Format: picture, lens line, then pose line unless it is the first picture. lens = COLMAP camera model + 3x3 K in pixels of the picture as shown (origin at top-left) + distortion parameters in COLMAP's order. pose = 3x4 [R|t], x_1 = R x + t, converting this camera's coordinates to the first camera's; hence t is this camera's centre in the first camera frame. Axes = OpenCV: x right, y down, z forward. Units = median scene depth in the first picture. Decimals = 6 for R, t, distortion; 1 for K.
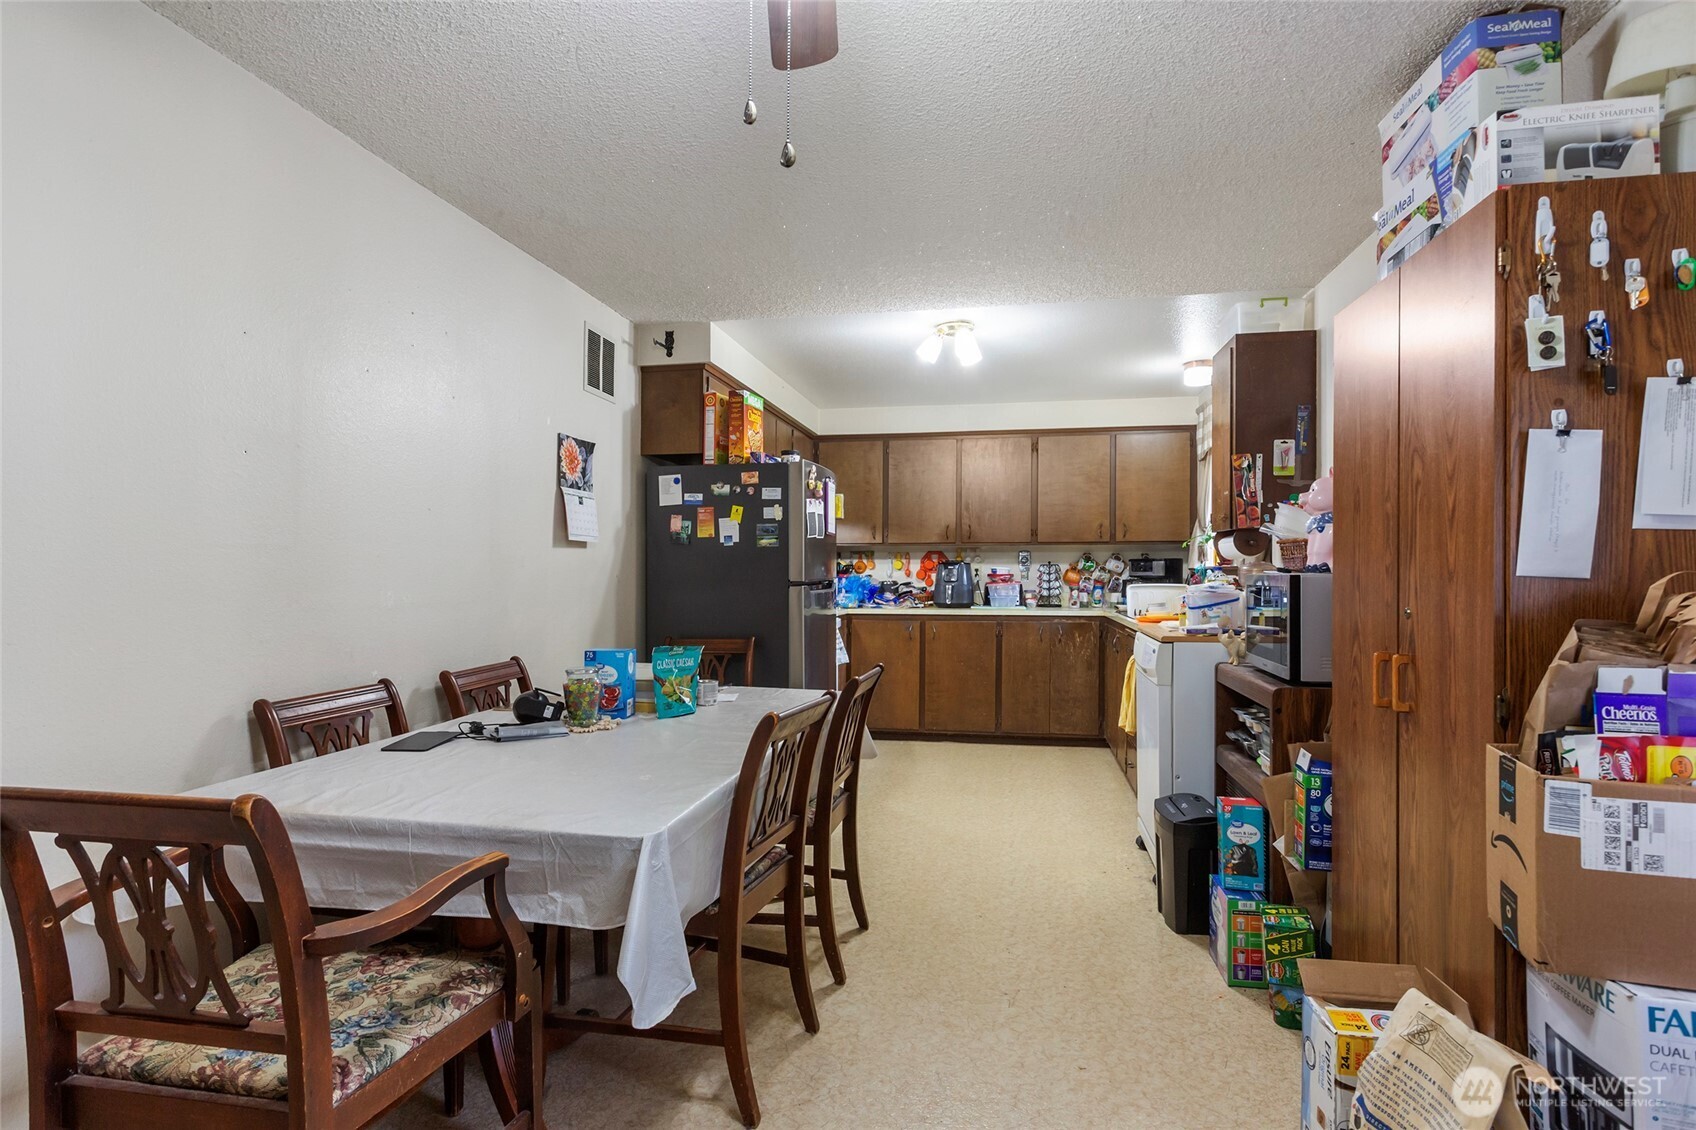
lens RADIAL K [[836.4, 0, 848.8], [0, 836.4, 568.3], [0, 0, 1]] dist [0.001873, 0.000031]
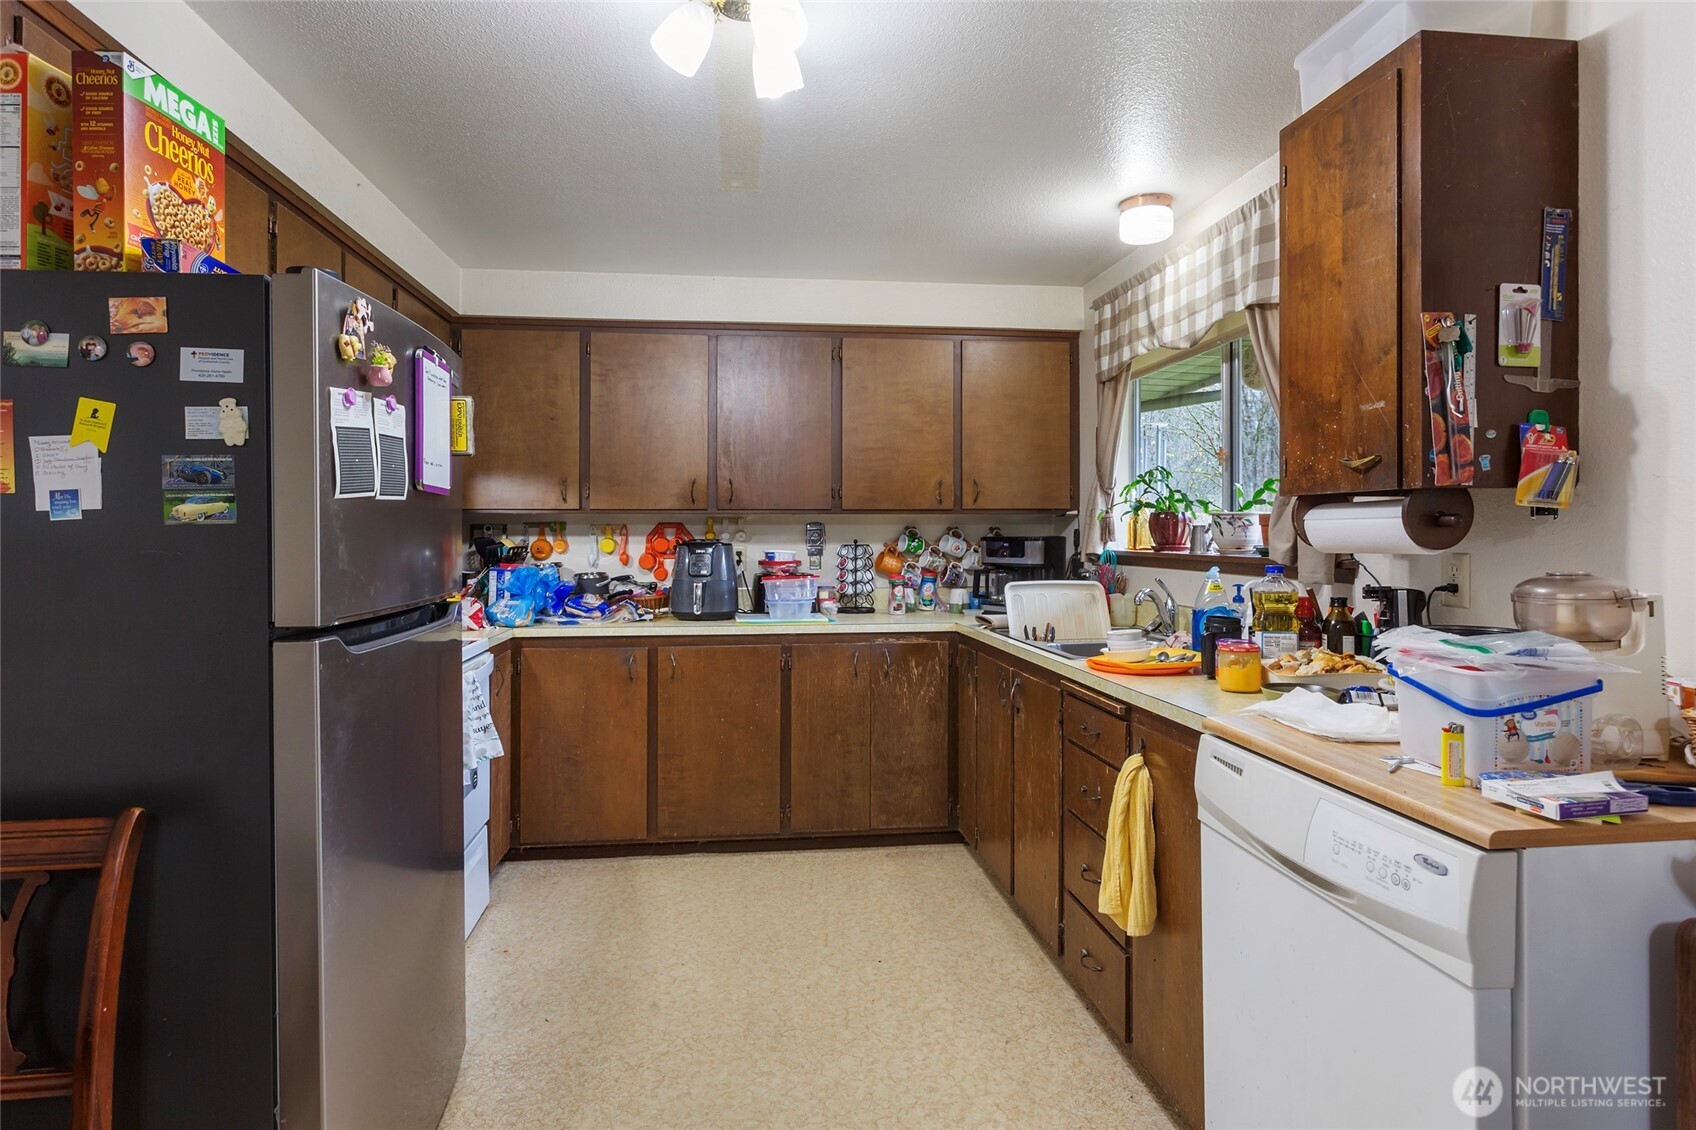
lens RADIAL K [[928.2, 0, 856.8], [0, 928.2, 543.0], [0, 0, 1]] dist [-0.001464, 0.000045]
pose [[0.949503, -0.005157, 0.313717, 0.022021], [0.002195, 0.999950, 0.009795, -0.013292], [-0.313752, -0.008612, 0.949466, 0.349552]]
